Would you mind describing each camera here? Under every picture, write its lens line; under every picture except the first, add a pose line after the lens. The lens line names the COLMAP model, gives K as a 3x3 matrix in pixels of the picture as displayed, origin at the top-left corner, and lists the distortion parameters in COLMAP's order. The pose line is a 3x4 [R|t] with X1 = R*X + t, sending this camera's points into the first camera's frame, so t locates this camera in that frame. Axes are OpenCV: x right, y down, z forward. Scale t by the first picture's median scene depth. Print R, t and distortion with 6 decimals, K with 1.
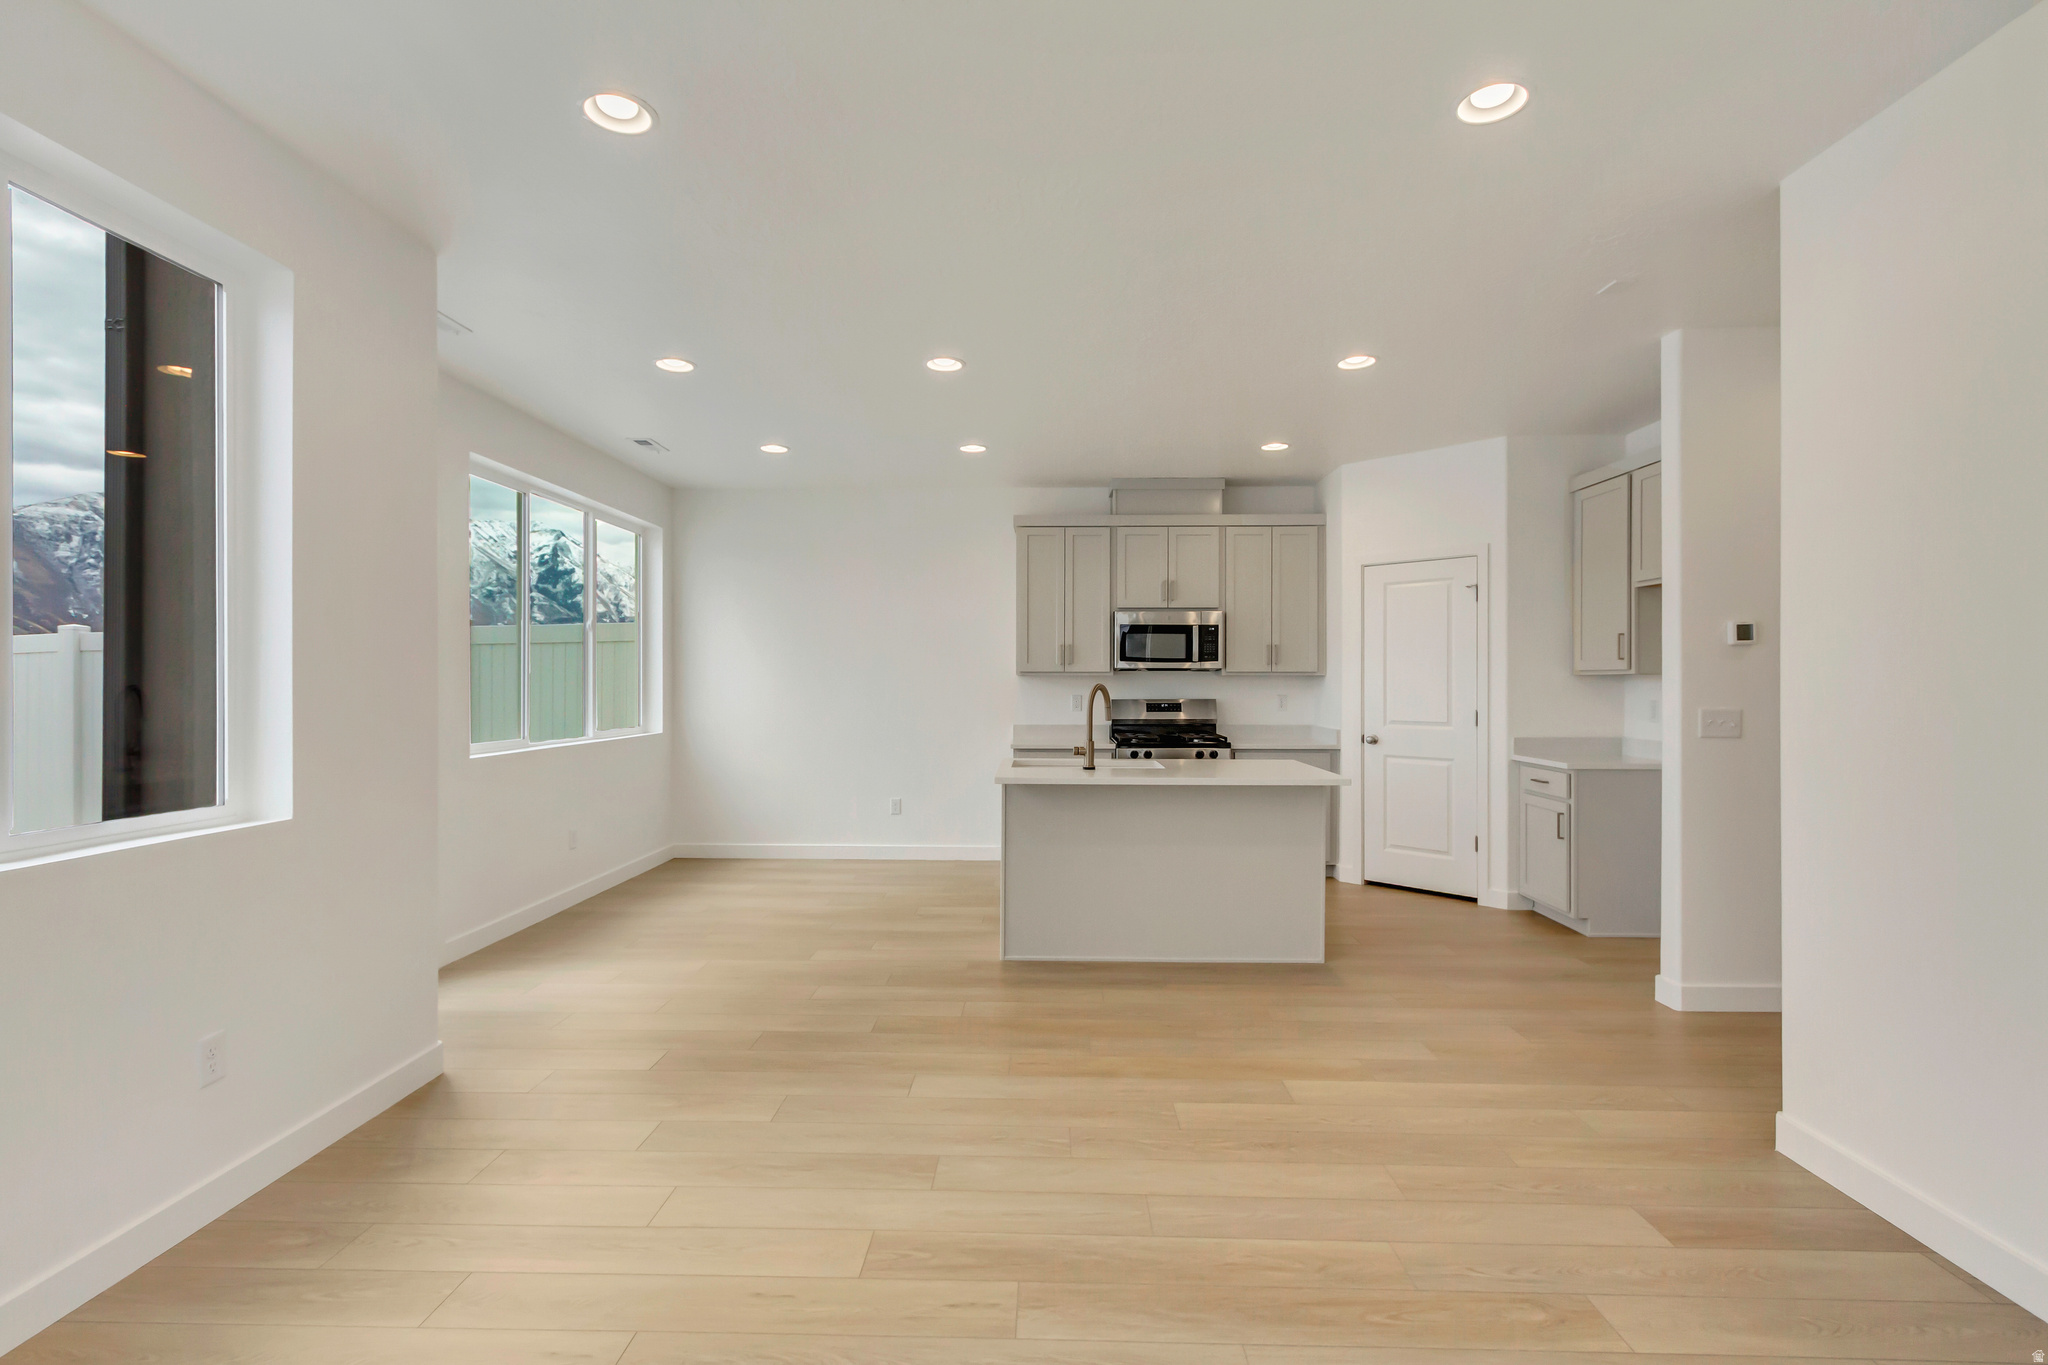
lens RADIAL K [[940.6, 0, 1024.0], [0, 940.6, 677.4], [0, 0, 1]] dist [0.014552, -0.007119]
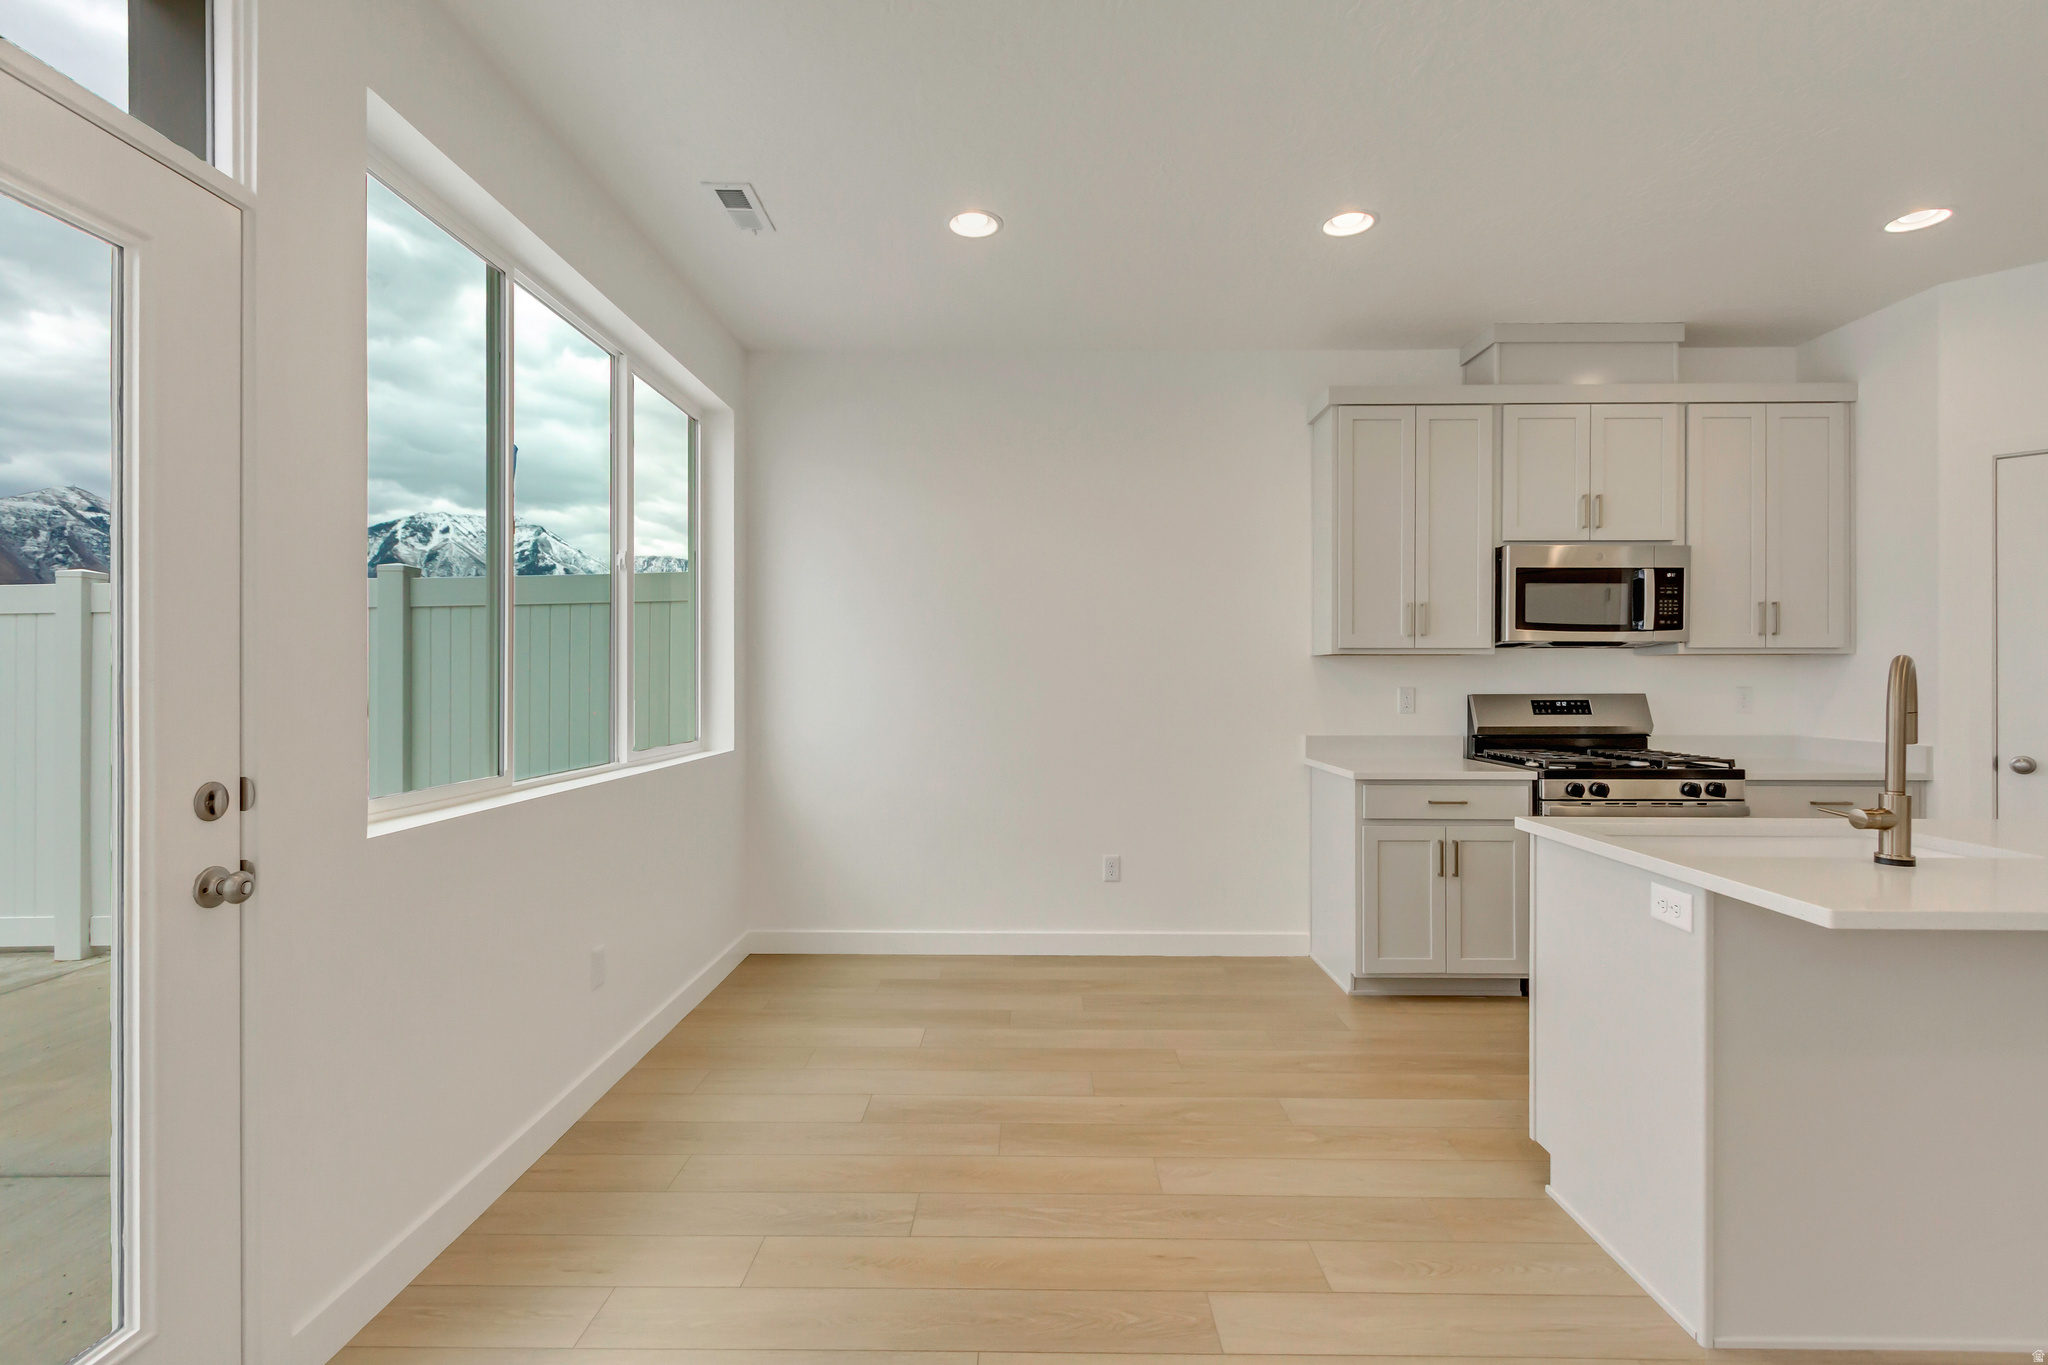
lens RADIAL K [[940.6, 0, 1024.0], [0, 940.6, 677.4], [0, 0, 1]] dist [0.014552, -0.007119]
pose [[0.999869, -0.000877, 0.016133, -0.218139], [0.000822, 0.999994, 0.003409, 0.010418], [-0.016136, -0.003395, 0.999864, 0.413293]]
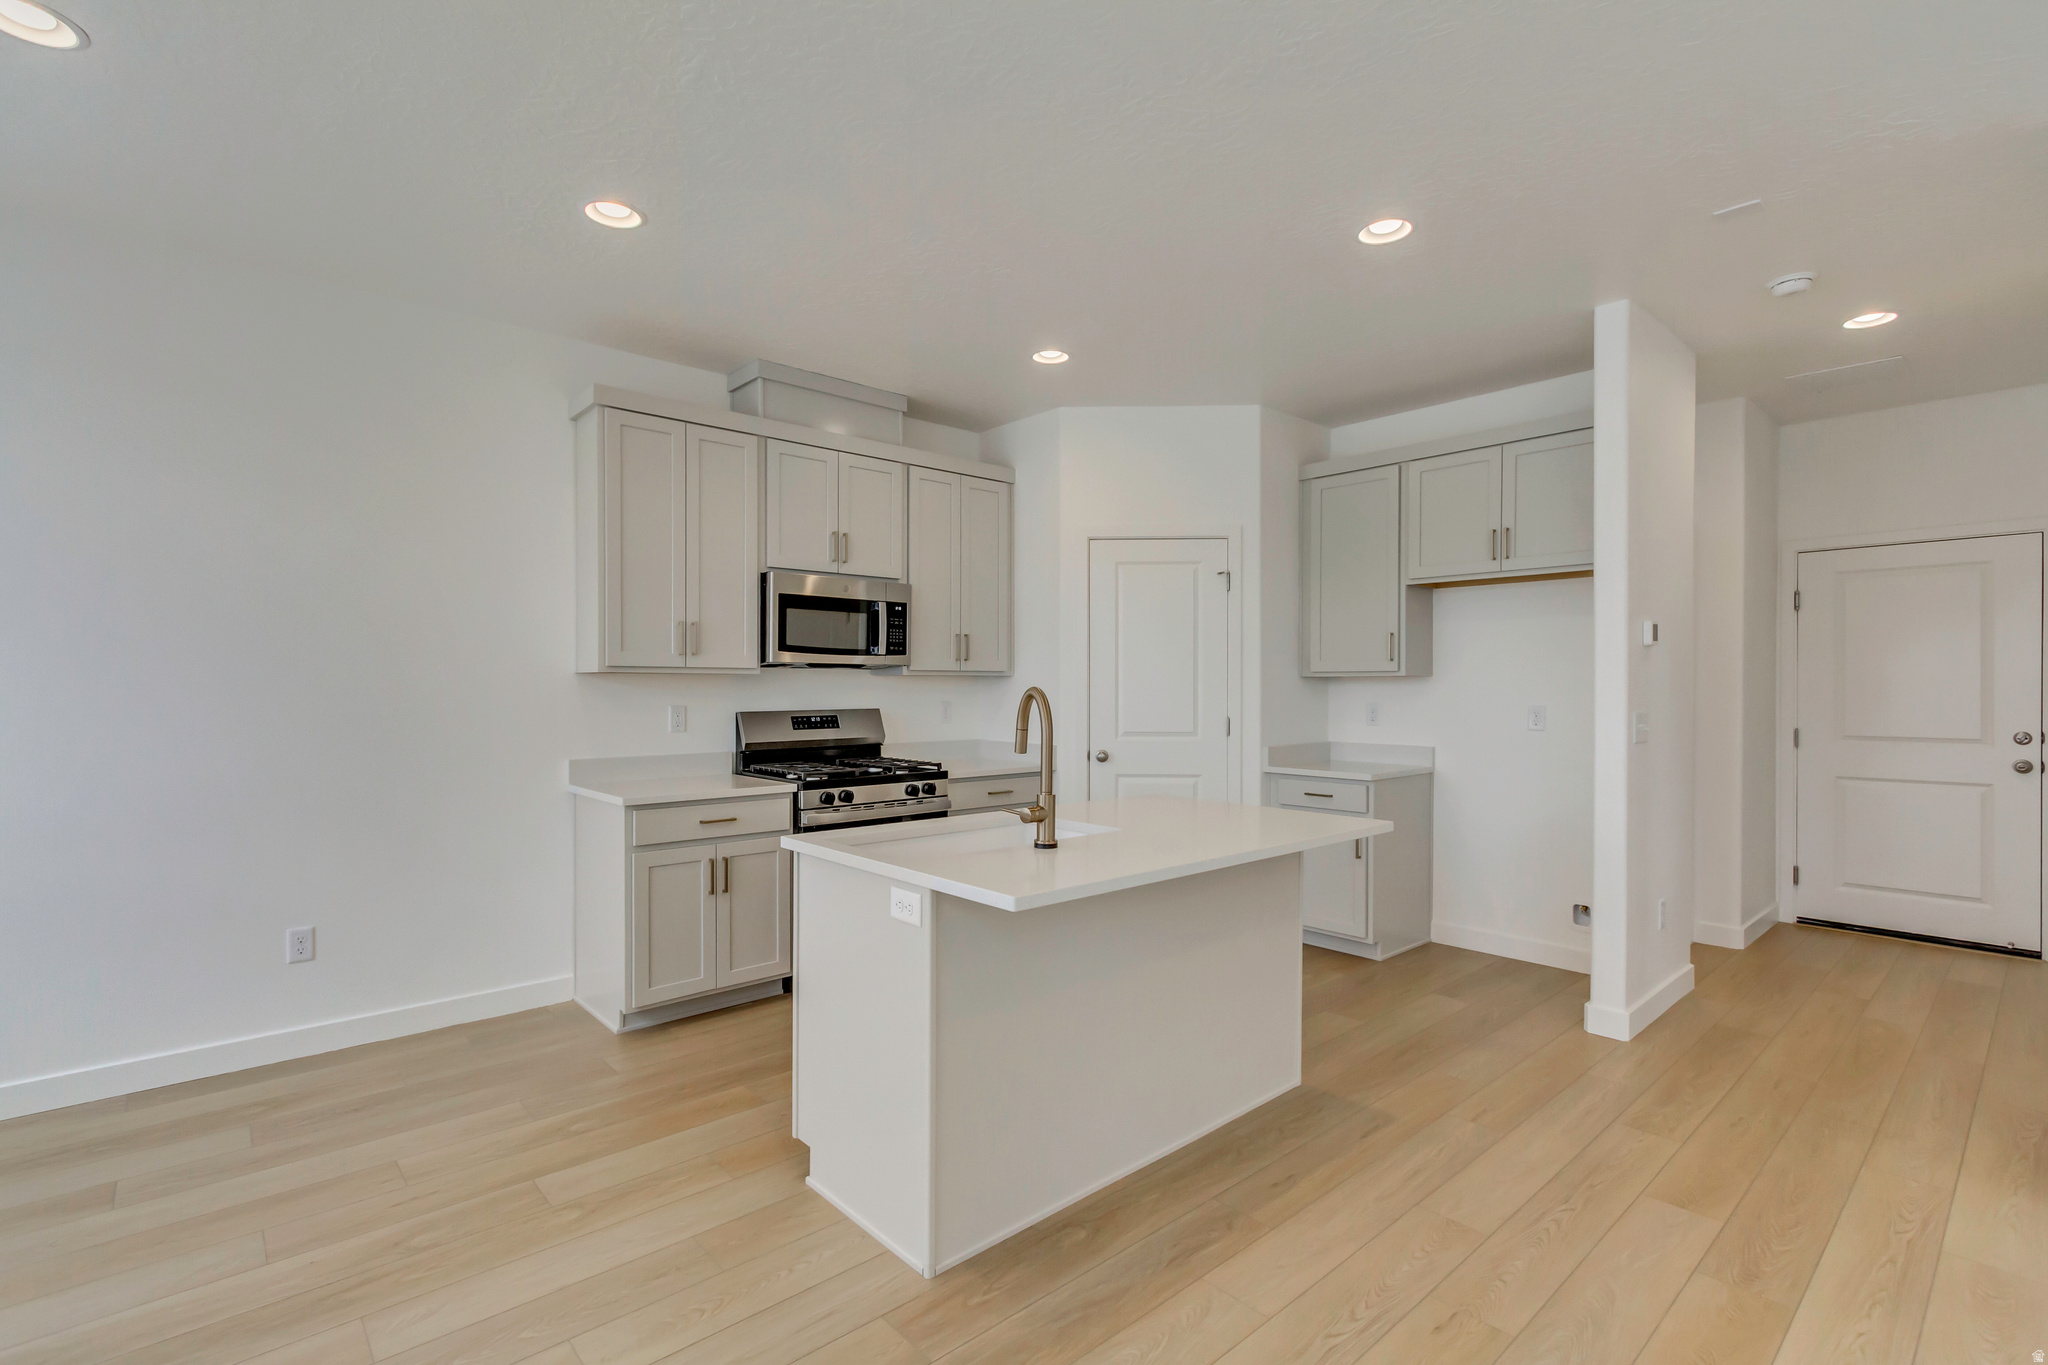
lens RADIAL K [[937.2, 0, 1023.6], [0, 937.2, 692.5], [0, 0, 1]] dist [0.007506, -0.000320]
pose [[0.727156, -0.005997, 0.686446, -0.211493], [-0.002610, 0.999930, 0.011501, 0.002518], [-0.686468, -0.010155, 0.727090, 0.431553]]
